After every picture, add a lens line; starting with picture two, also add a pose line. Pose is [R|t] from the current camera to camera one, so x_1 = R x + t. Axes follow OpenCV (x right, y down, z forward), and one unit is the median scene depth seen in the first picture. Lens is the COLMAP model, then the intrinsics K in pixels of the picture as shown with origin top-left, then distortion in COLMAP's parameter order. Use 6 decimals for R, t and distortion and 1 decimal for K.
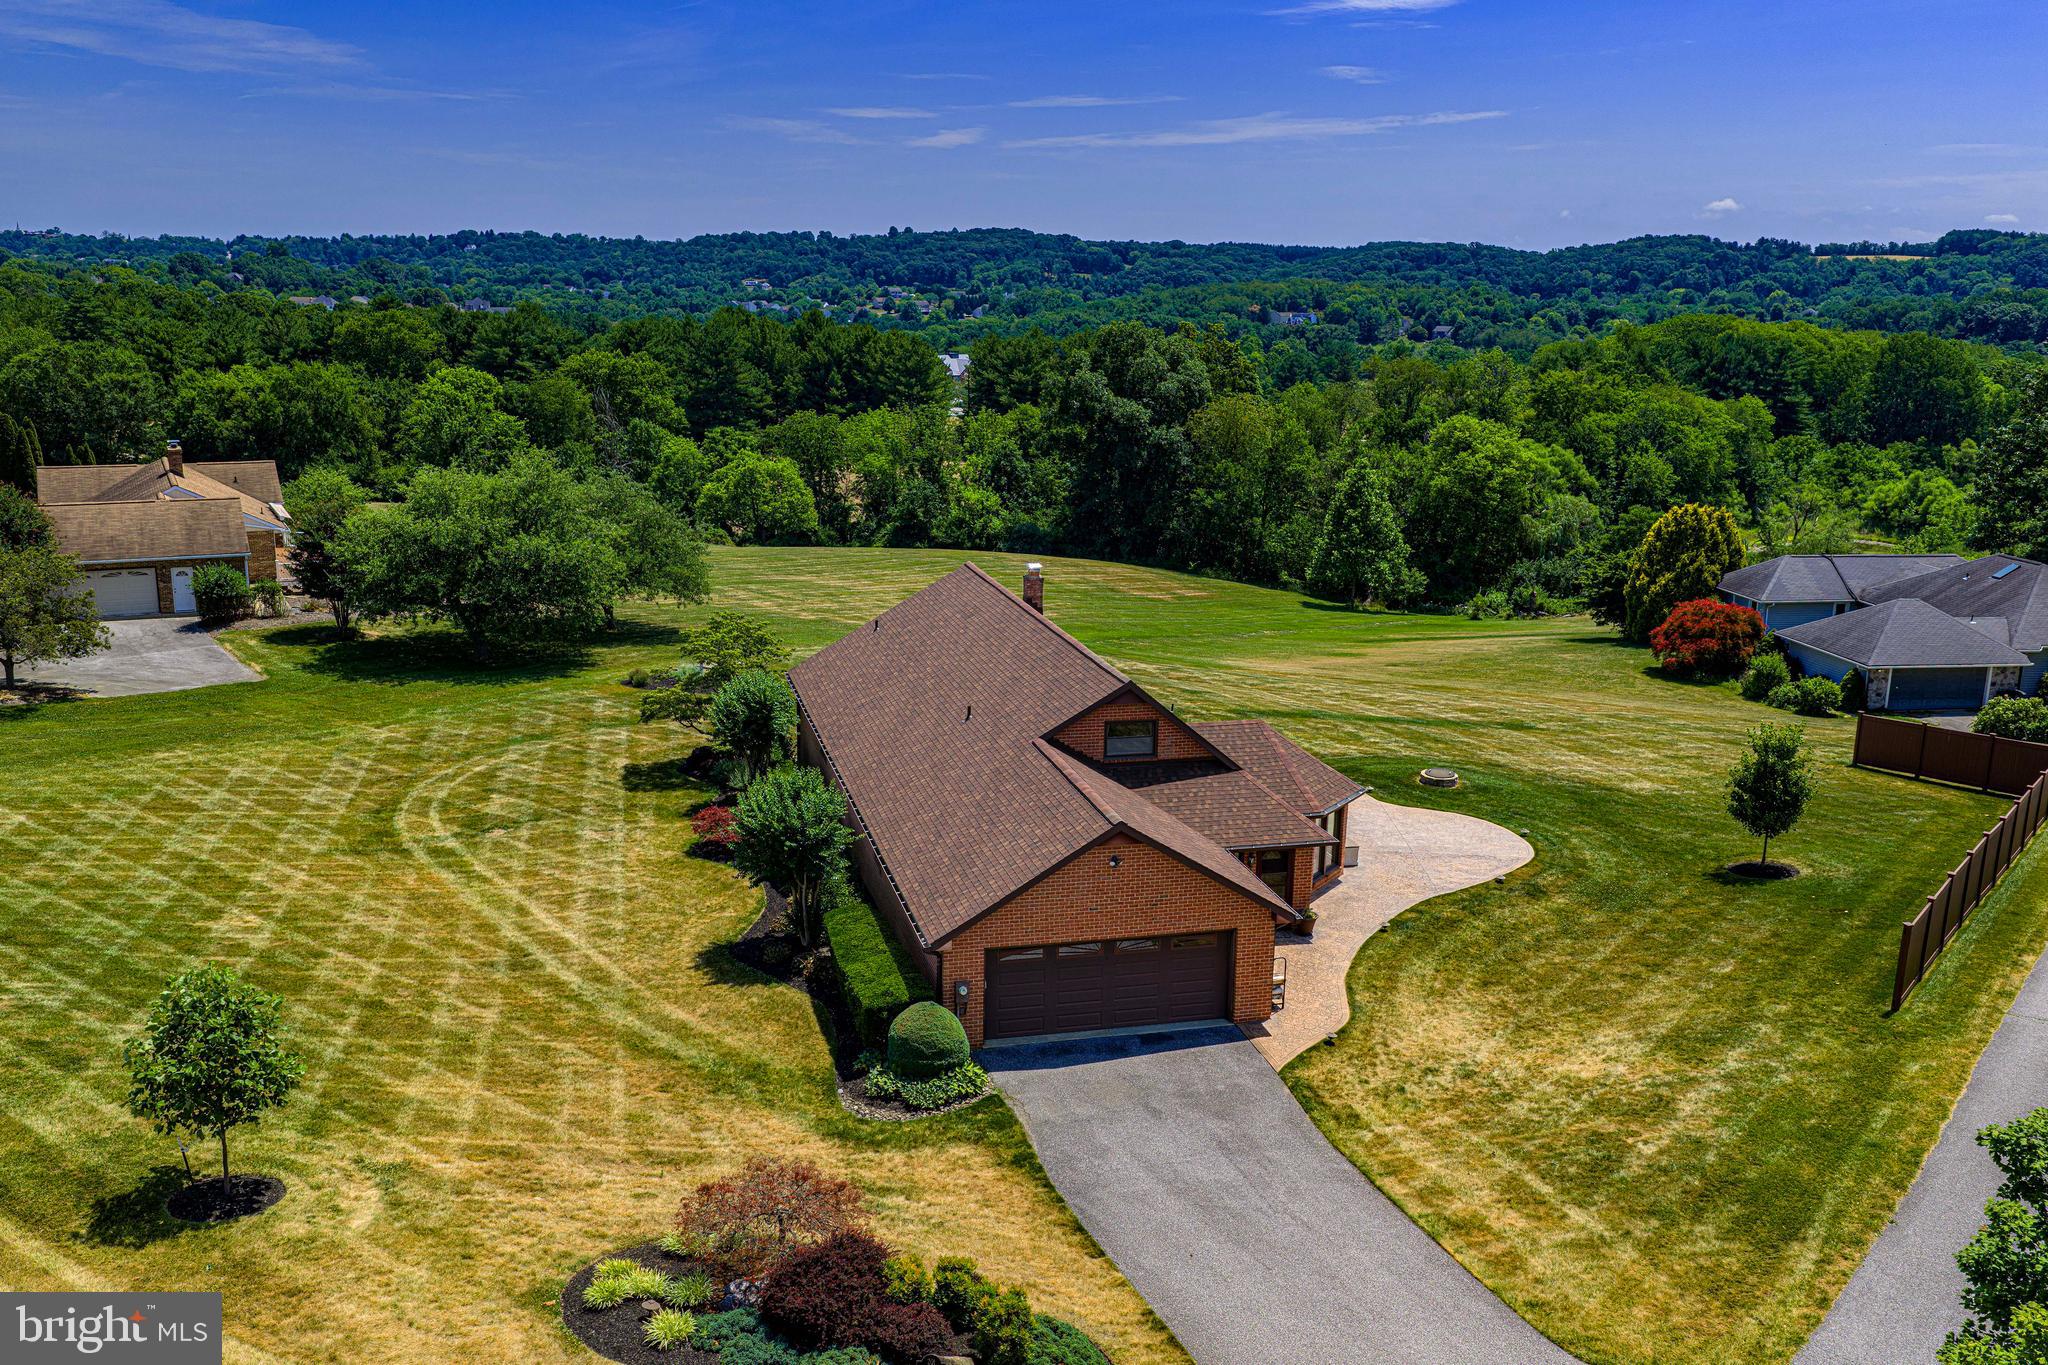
lens RADIAL K [[1717.3, 0, 1021.3], [0, 1717.3, 671.6], [0, 0, 1]] dist [0.020089, -0.037426]
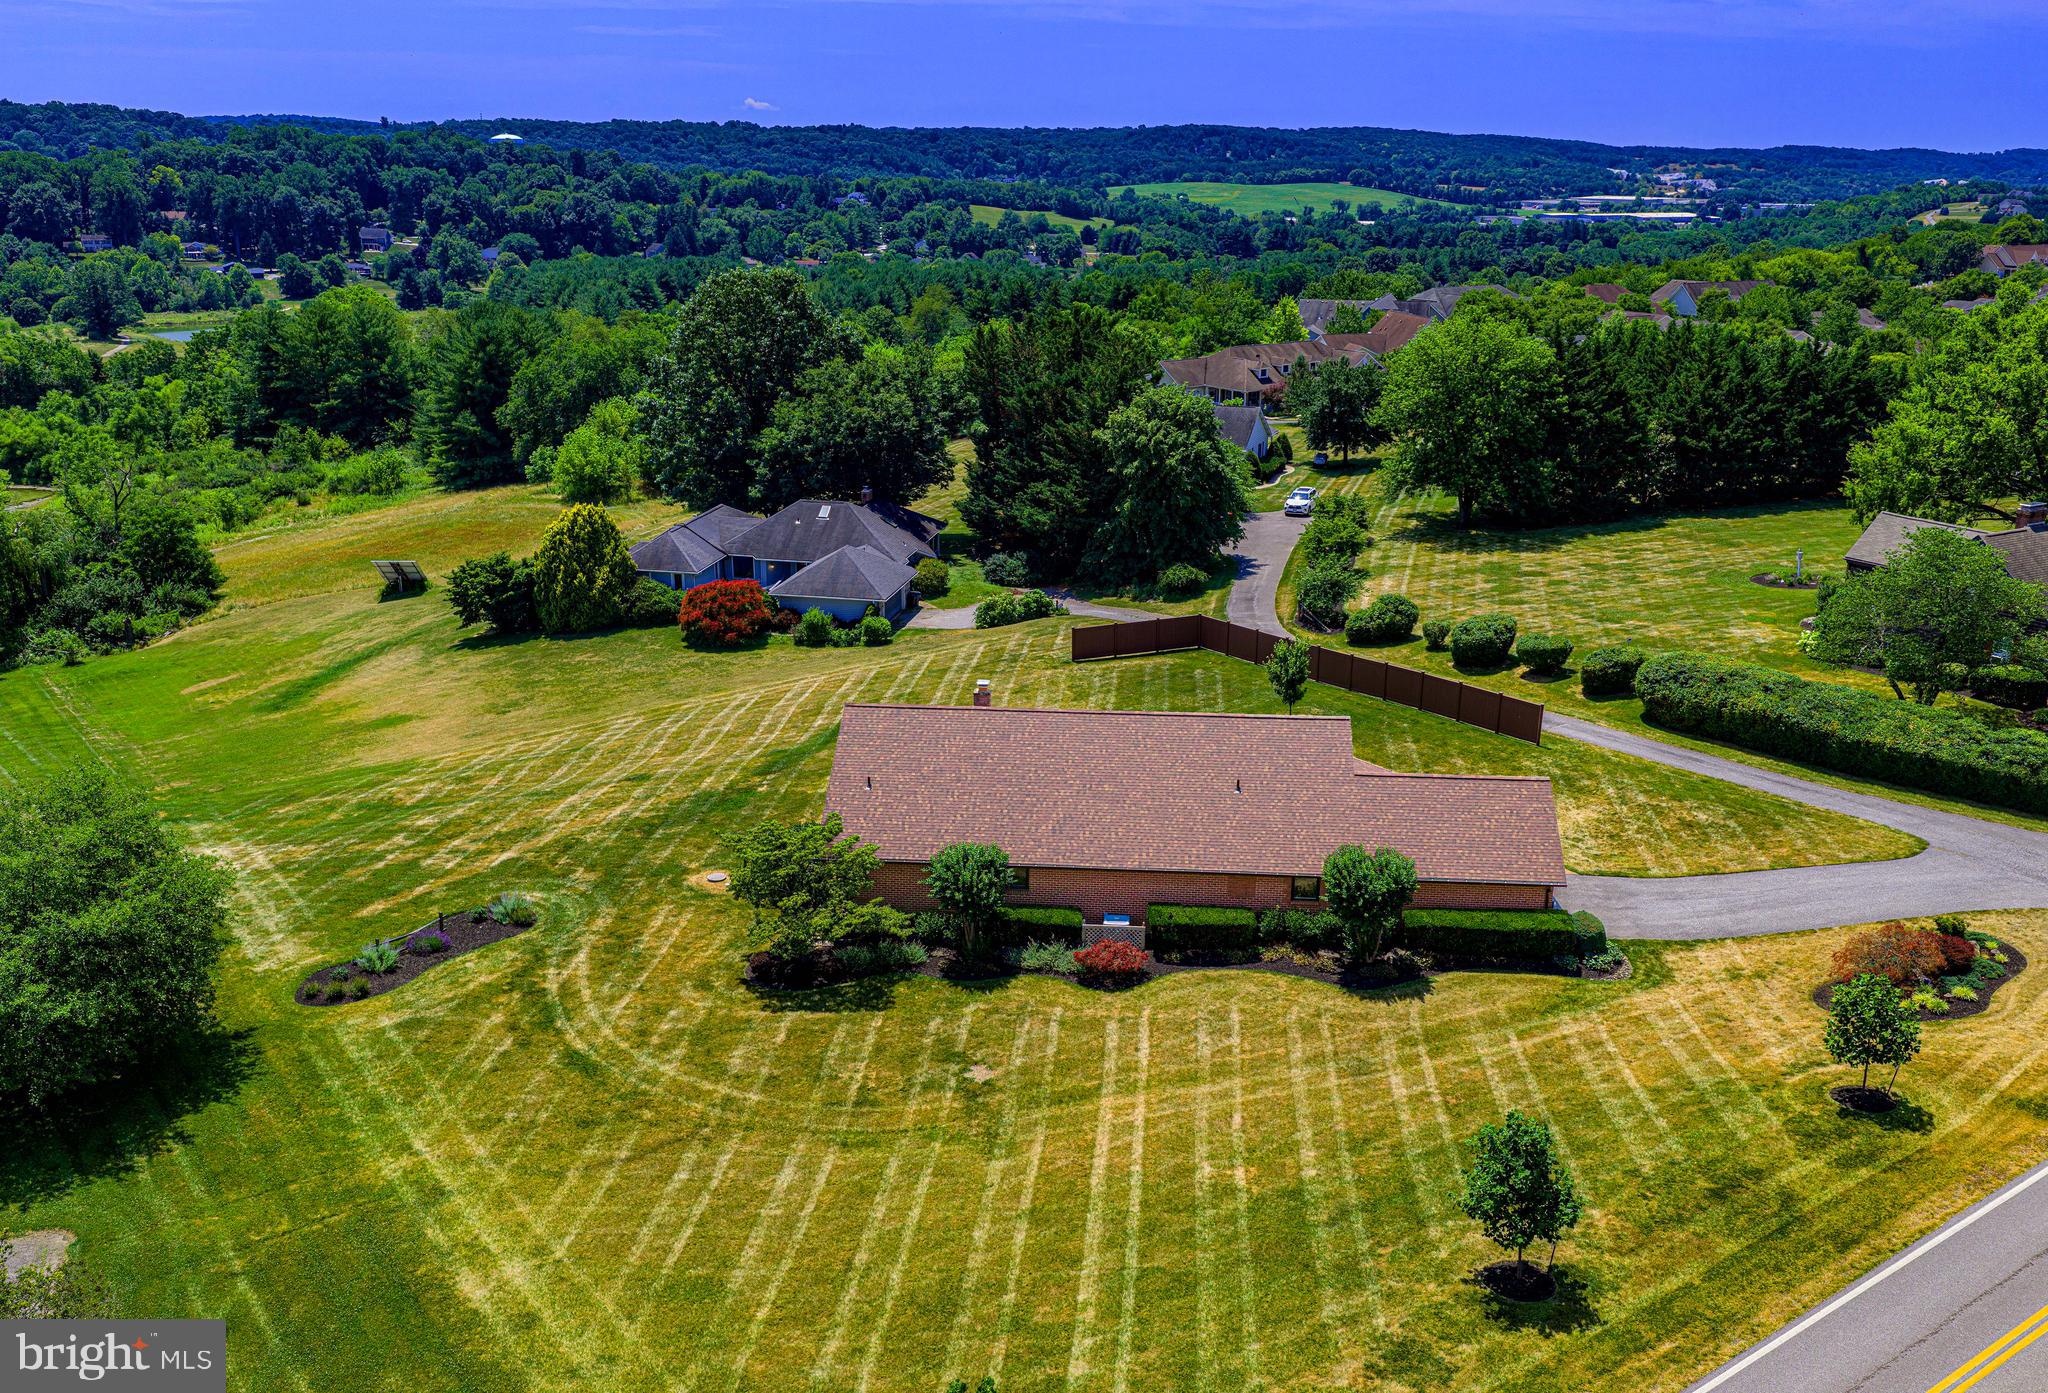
lens RADIAL K [[1750.7, 0, 1049.3], [0, 1750.7, 700.1], [0, 0, 1]] dist [0.006760, -0.006253]
pose [[0.320071, -0.293333, 0.900839, -0.617197], [0.206864, 0.949555, 0.235696, -0.187647], [-0.924533, 0.110912, 0.364605, 0.297633]]
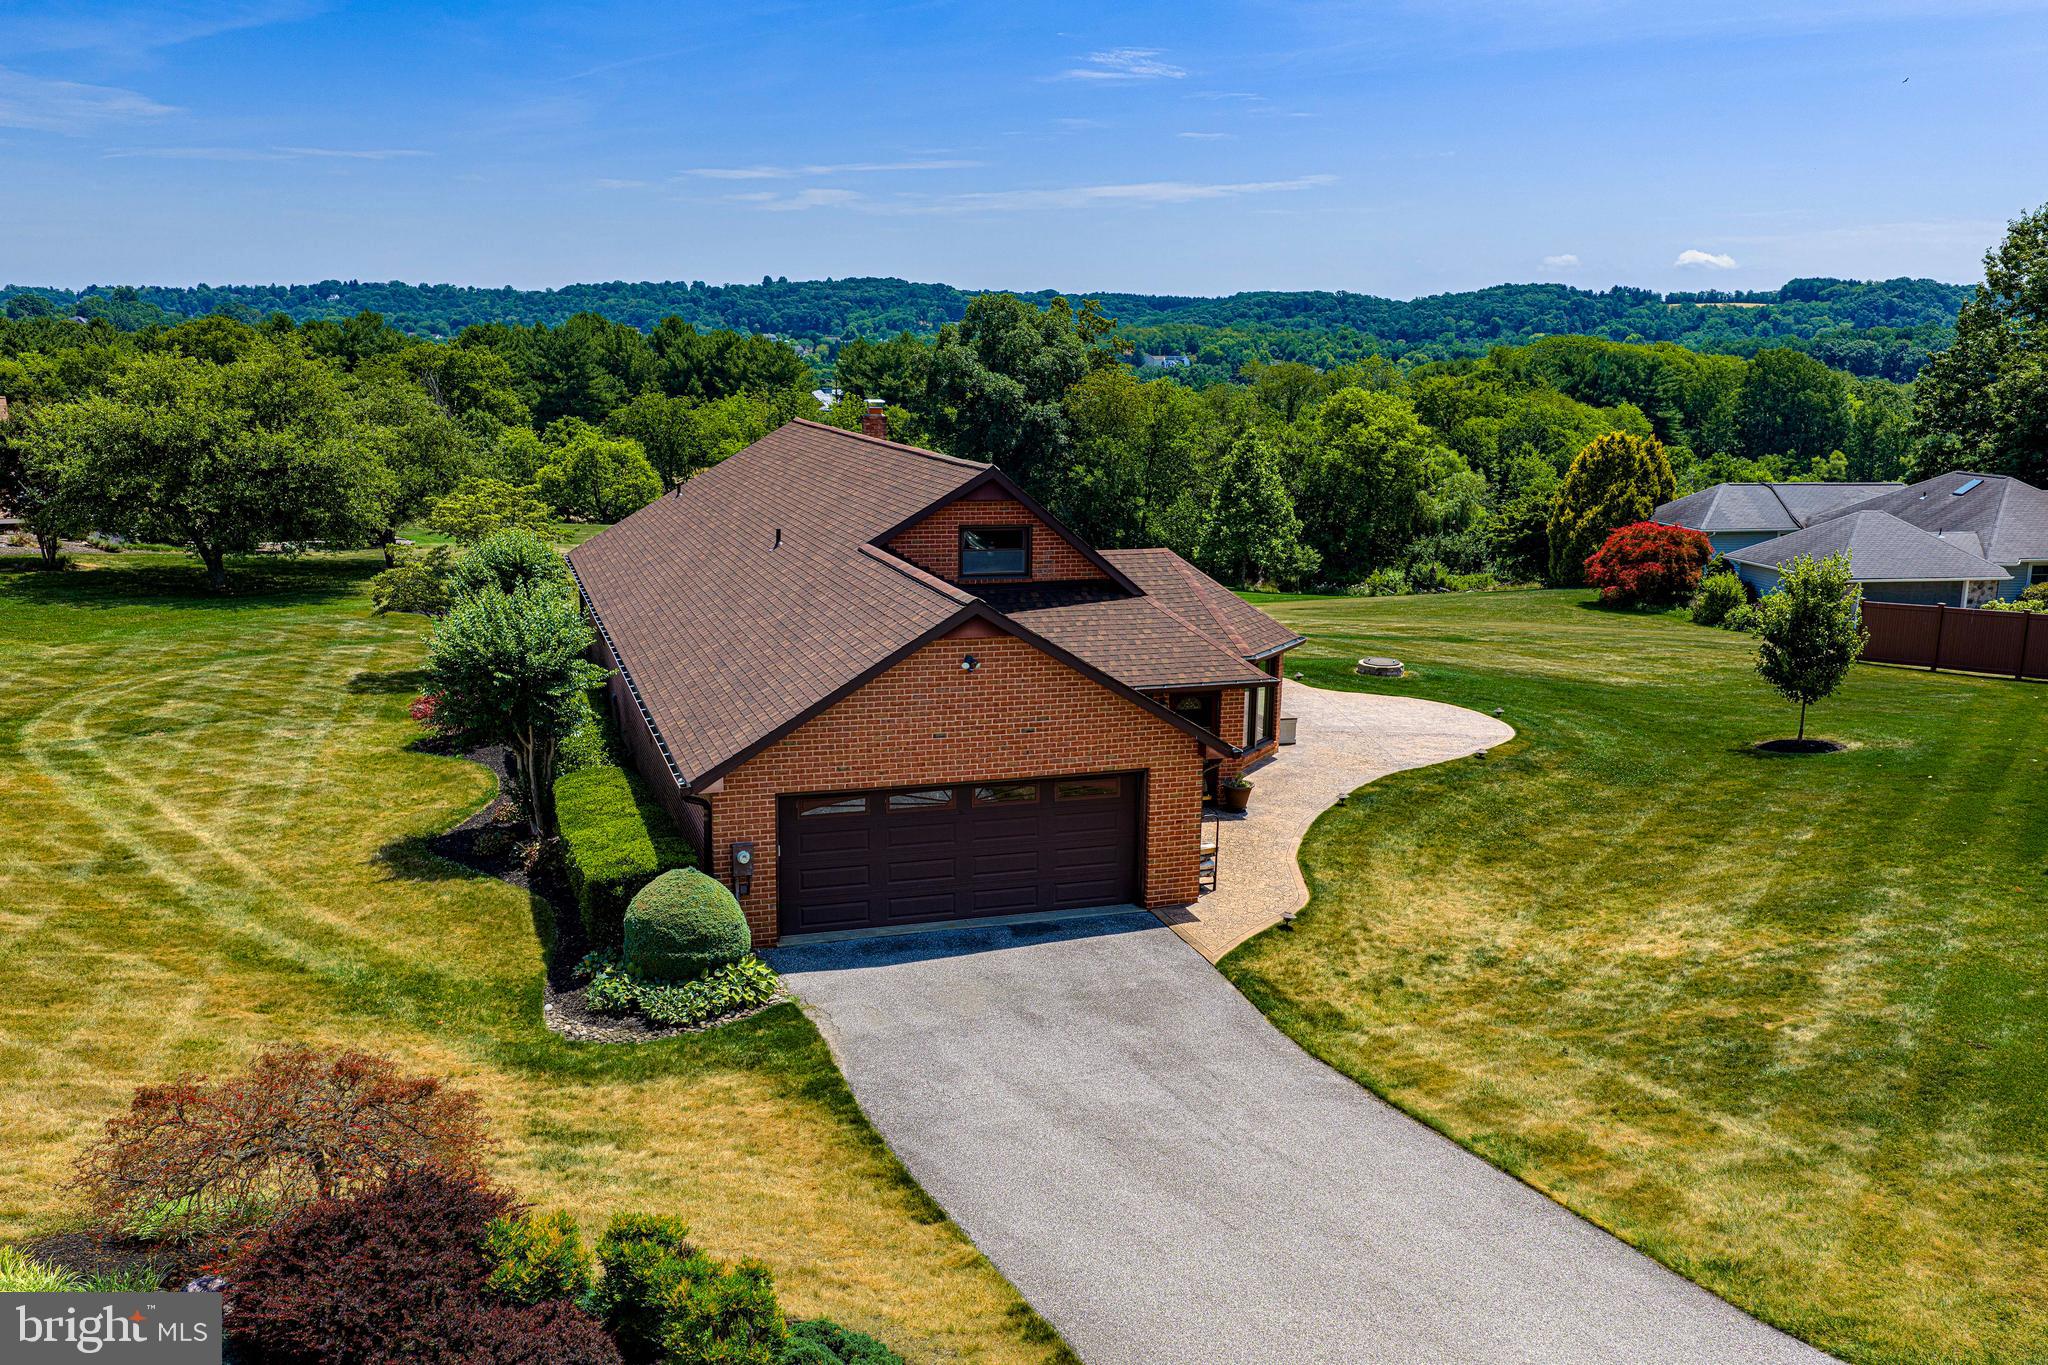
lens RADIAL K [[1717.3, 0, 1021.3], [0, 1717.3, 671.6], [0, 0, 1]] dist [0.020089, -0.037426]
pose [[0.997483, -0.014274, 0.069452, 0.010365], [0.016200, 0.999497, -0.027249, 0.049244], [-0.069028, 0.028305, 0.997213, 0.120377]]
